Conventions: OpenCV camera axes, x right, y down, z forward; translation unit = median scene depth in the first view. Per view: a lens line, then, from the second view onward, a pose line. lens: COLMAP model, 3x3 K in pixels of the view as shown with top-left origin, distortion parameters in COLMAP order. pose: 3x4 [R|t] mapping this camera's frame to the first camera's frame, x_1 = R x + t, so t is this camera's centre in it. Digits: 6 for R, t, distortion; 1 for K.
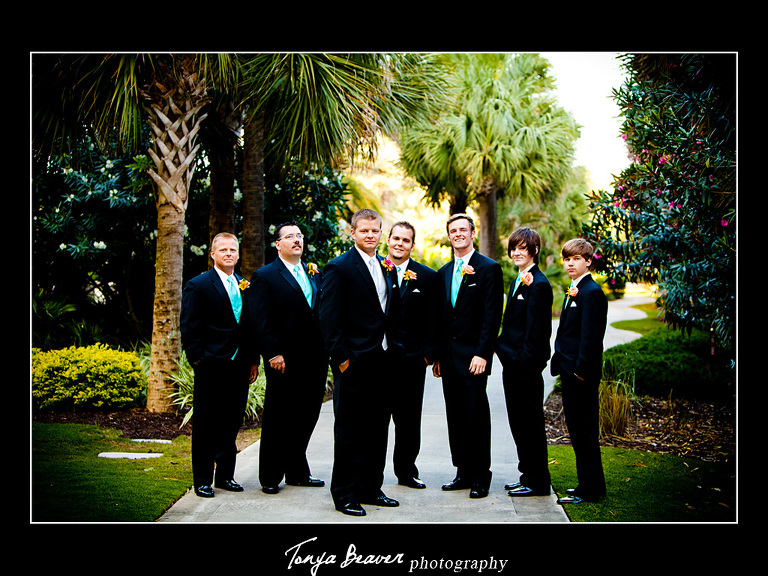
lens RADIAL K [[1666.6, 0, 384.4], [0, 1666.6, 288.7], [0, 0, 1]] dist [0.078771, 0.000000]
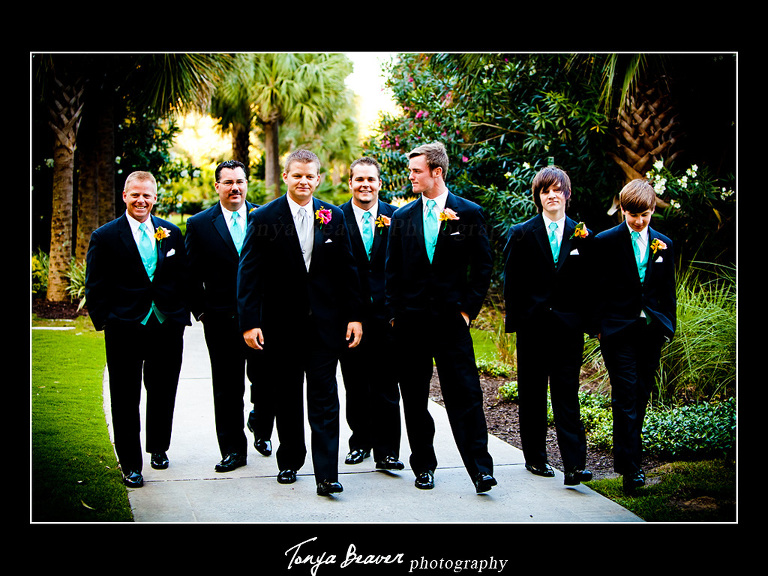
lens RADIAL K [[1666.6, 0, 384.0], [0, 1666.6, 287.2], [0, 0, 1]] dist [0.078771, 0.000000]
pose [[0.990068, -0.010075, 0.140228, -0.048381], [0.002947, 0.998697, 0.050948, -0.004212], [-0.140558, -0.050029, 0.988808, -0.292319]]
